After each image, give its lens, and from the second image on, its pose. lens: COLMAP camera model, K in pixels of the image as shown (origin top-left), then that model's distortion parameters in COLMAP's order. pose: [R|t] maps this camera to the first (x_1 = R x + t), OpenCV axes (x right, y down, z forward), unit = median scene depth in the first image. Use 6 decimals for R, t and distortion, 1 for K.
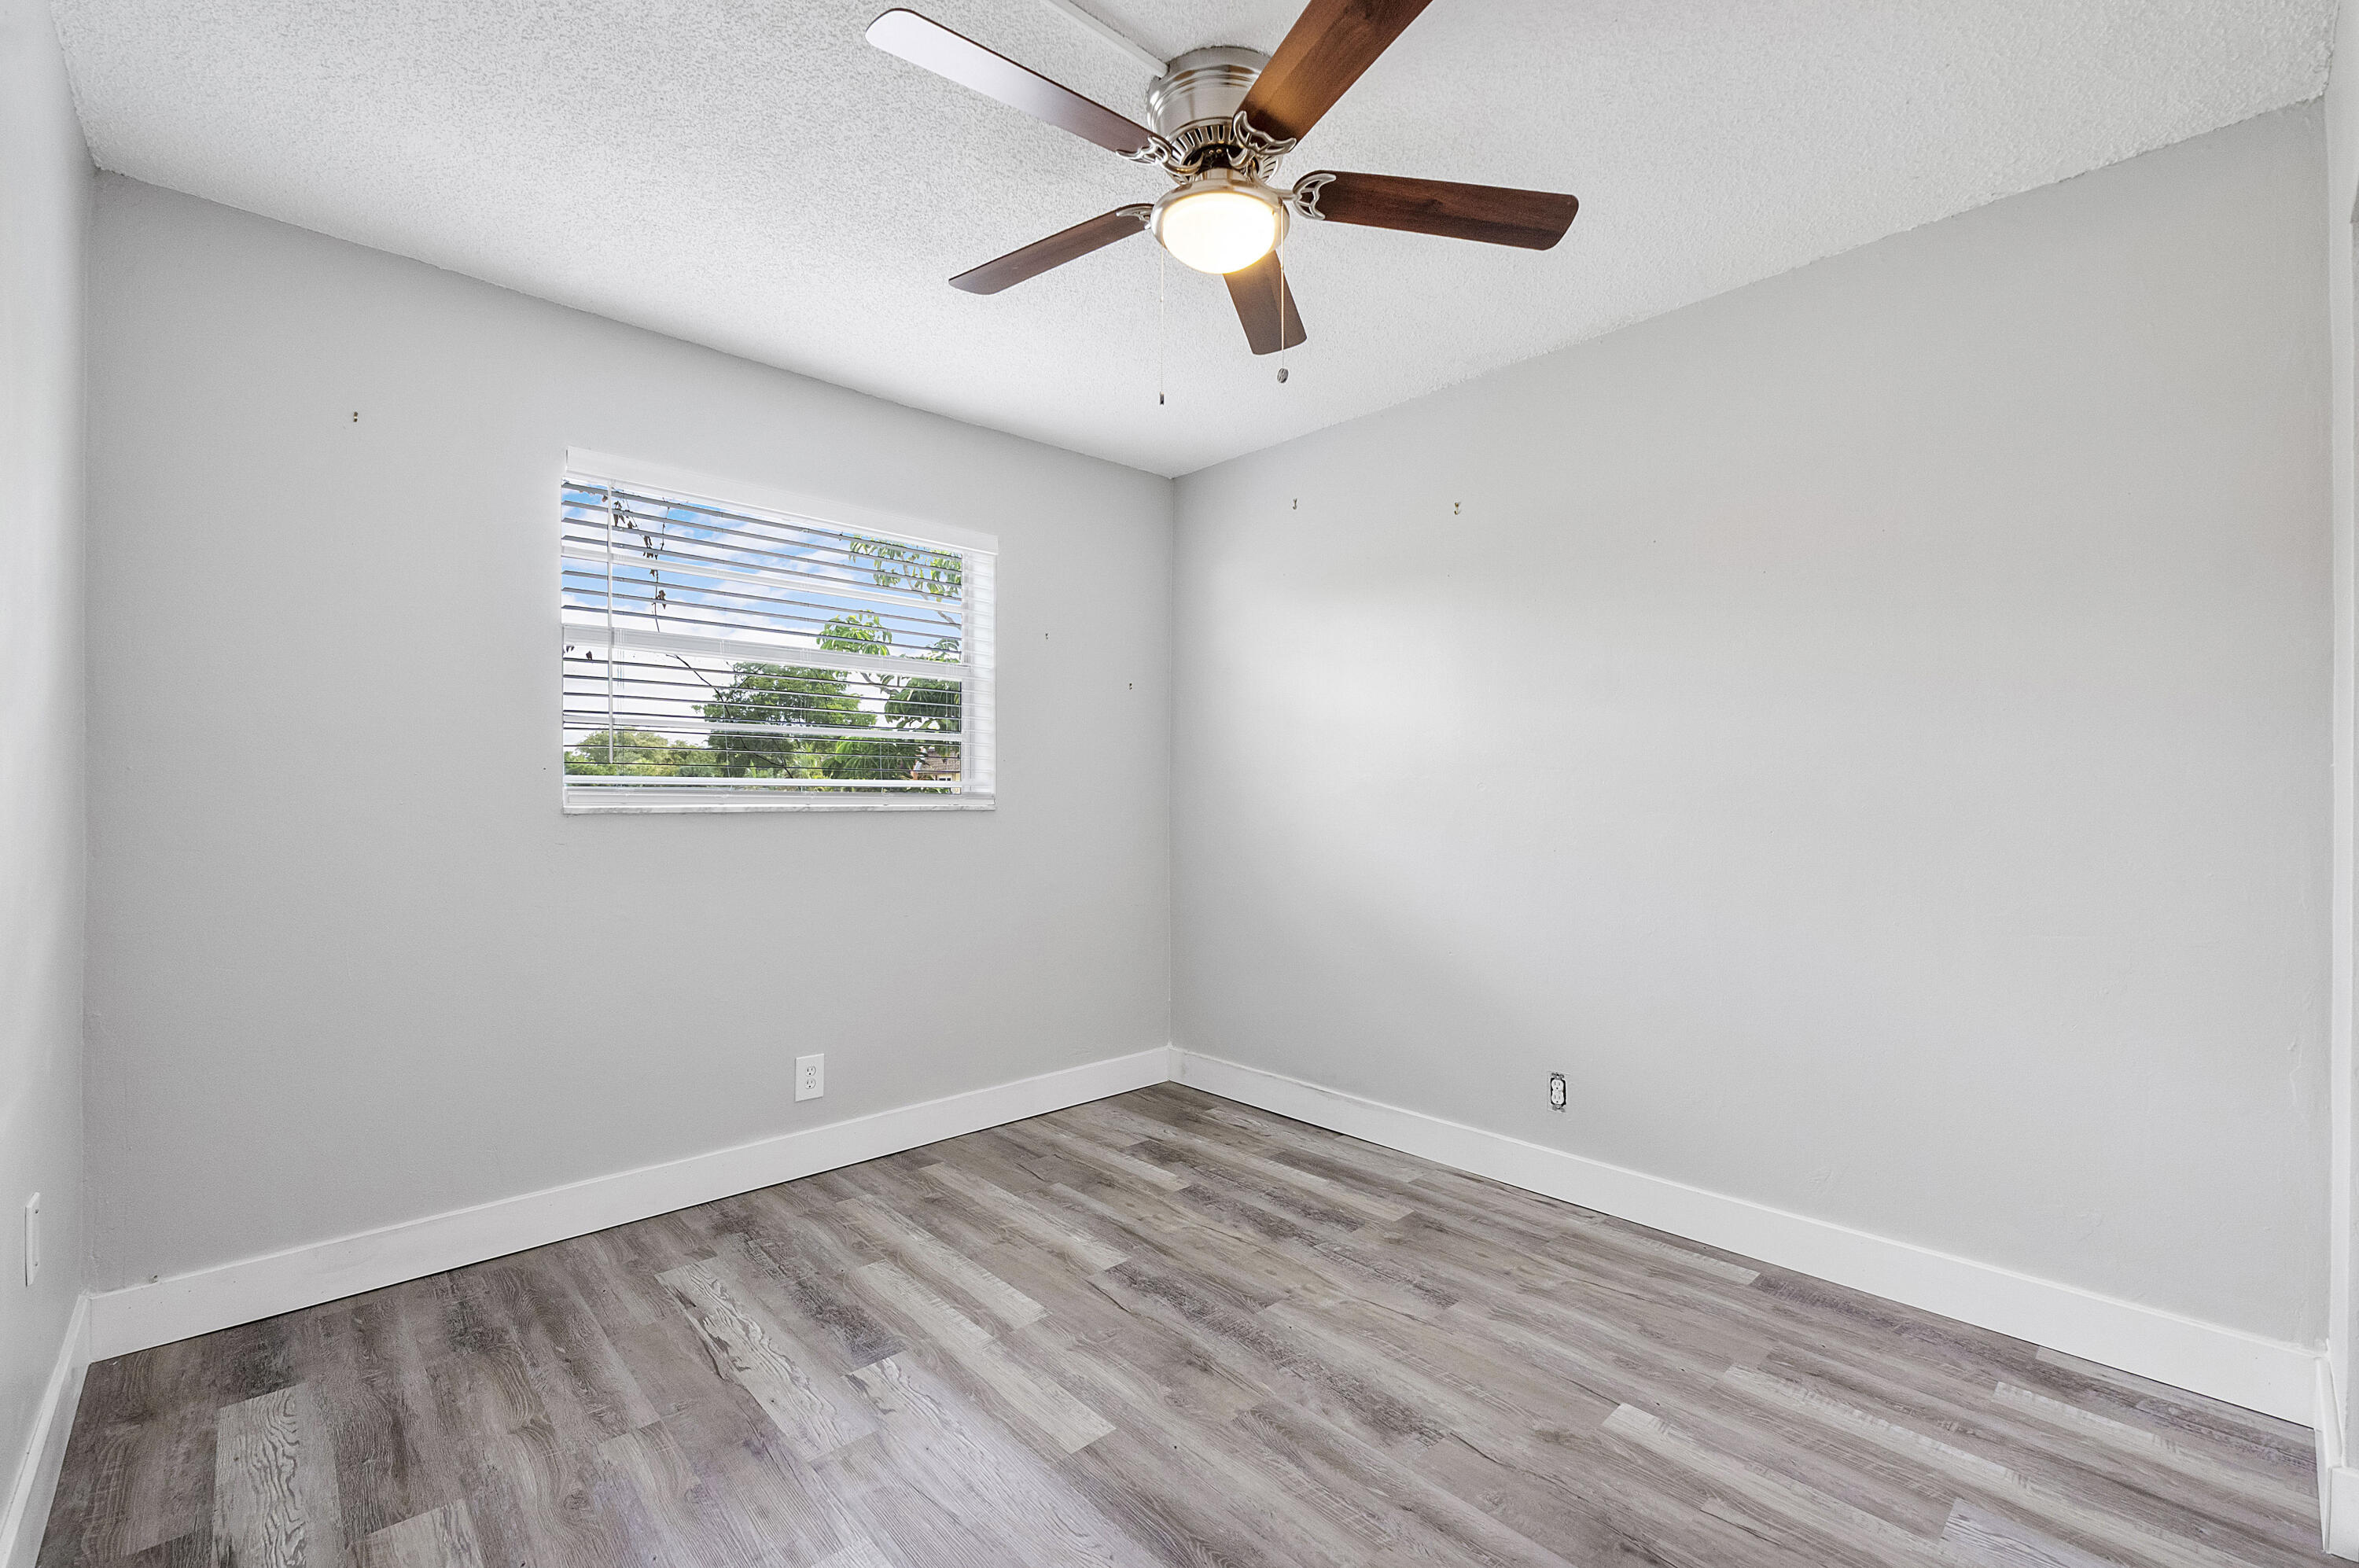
lens RADIAL K [[1000.8, 0, 1168.6], [0, 1000.8, 797.4], [0, 0, 1]] dist [-0.009907, -0.000188]
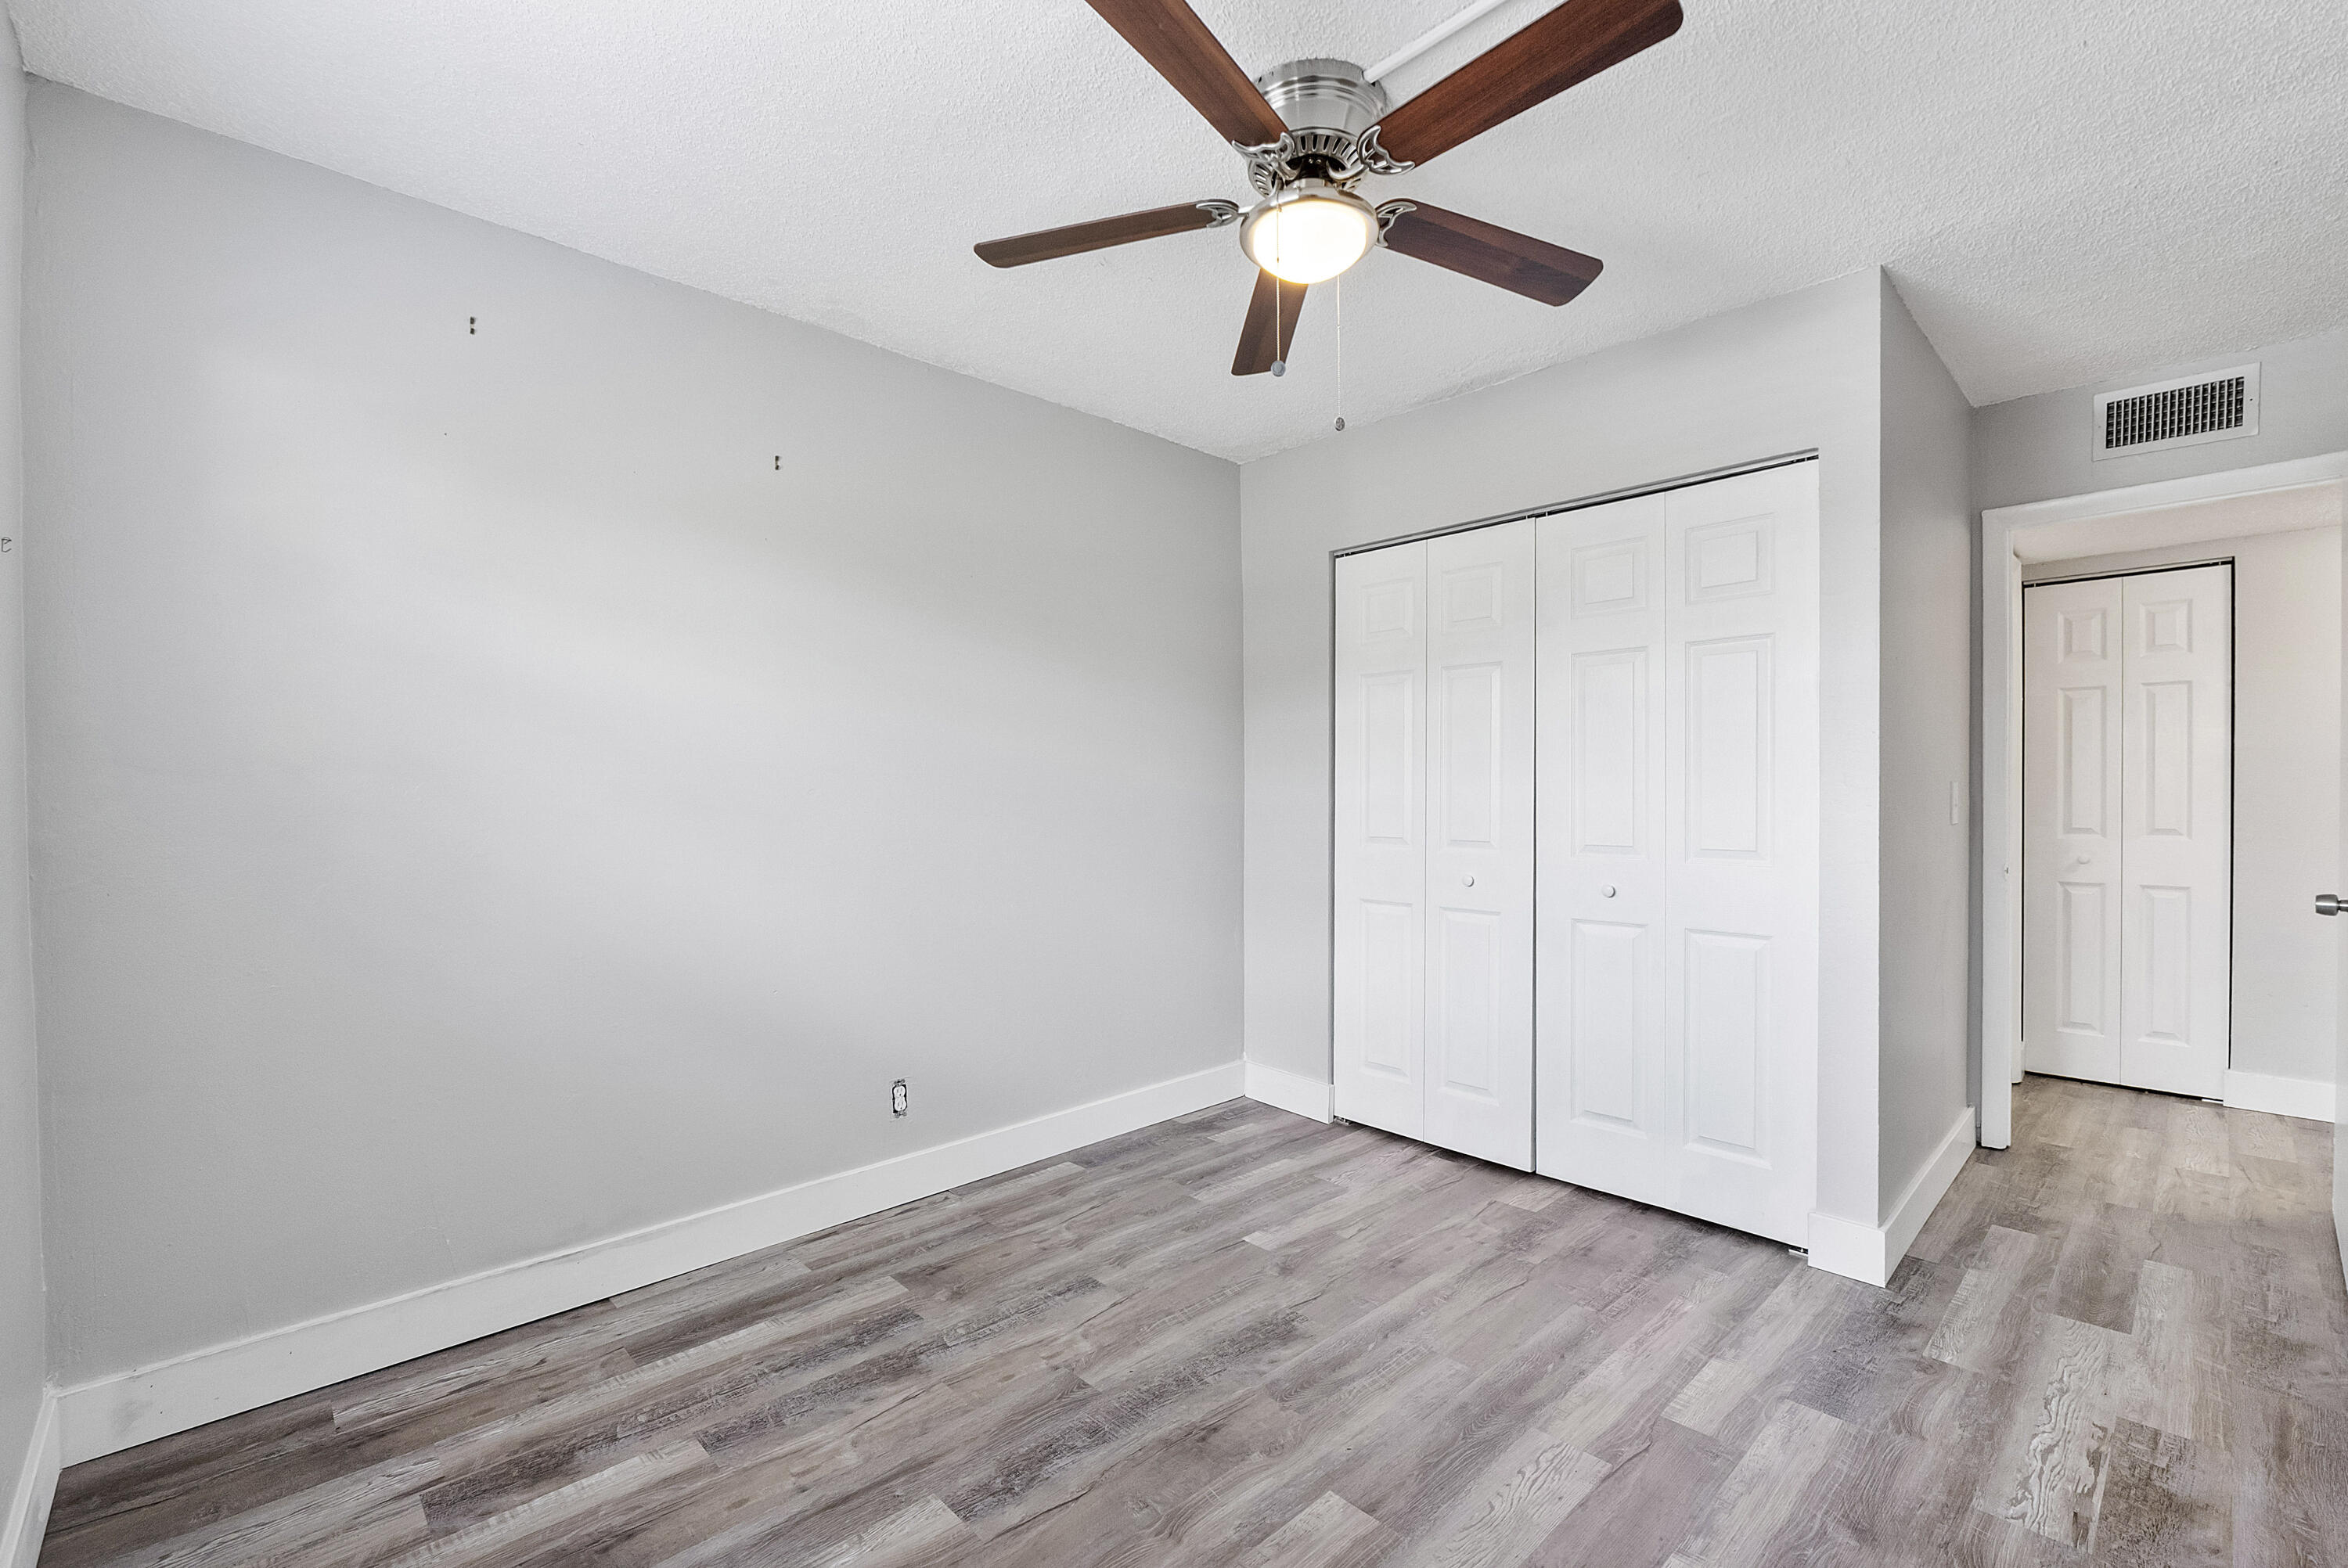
lens RADIAL K [[1002.3, 0, 1170.2], [0, 1002.3, 765.5], [0, 0, 1]] dist [-0.010382, 0.000096]
pose [[-0.008045, 0.022501, 0.999714, -0.745578], [0.011682, 0.999681, -0.022407, -0.018989], [-0.999899, 0.011498, -0.008305, 0.858964]]
